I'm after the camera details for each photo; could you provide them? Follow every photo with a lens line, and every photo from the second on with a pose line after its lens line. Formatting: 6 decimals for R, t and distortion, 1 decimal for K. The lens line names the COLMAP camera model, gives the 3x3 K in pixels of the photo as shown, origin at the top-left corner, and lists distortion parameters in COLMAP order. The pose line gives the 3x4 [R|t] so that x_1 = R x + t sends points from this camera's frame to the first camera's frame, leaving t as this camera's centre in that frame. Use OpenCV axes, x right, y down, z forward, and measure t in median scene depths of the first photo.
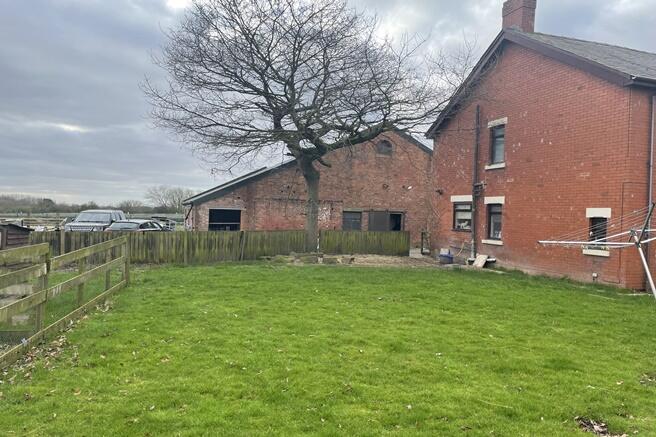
lens RADIAL K [[483.3, 0, 329.4], [0, 483.3, 218.3], [0, 0, 1]] dist [0.027865, -0.020555]
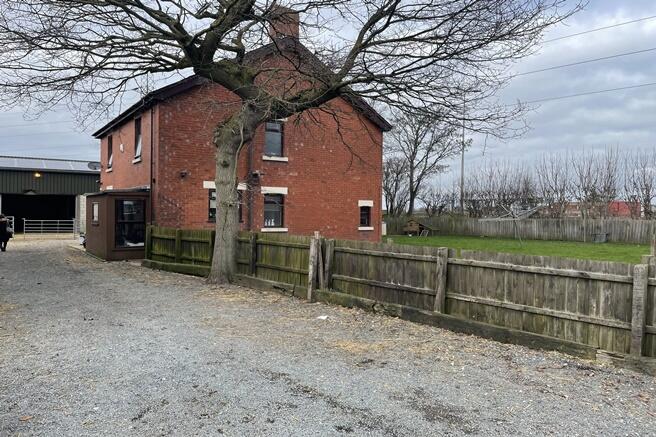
lens RADIAL K [[483.3, 0, 330.7], [0, 483.3, 218.9], [0, 0, 1]] dist [0.027865, -0.020555]
pose [[-0.269883, -0.038004, 0.962143, -0.649940], [-0.005419, 0.999265, 0.037950, -0.014162], [-0.962878, 0.005028, -0.269891, 1.060211]]
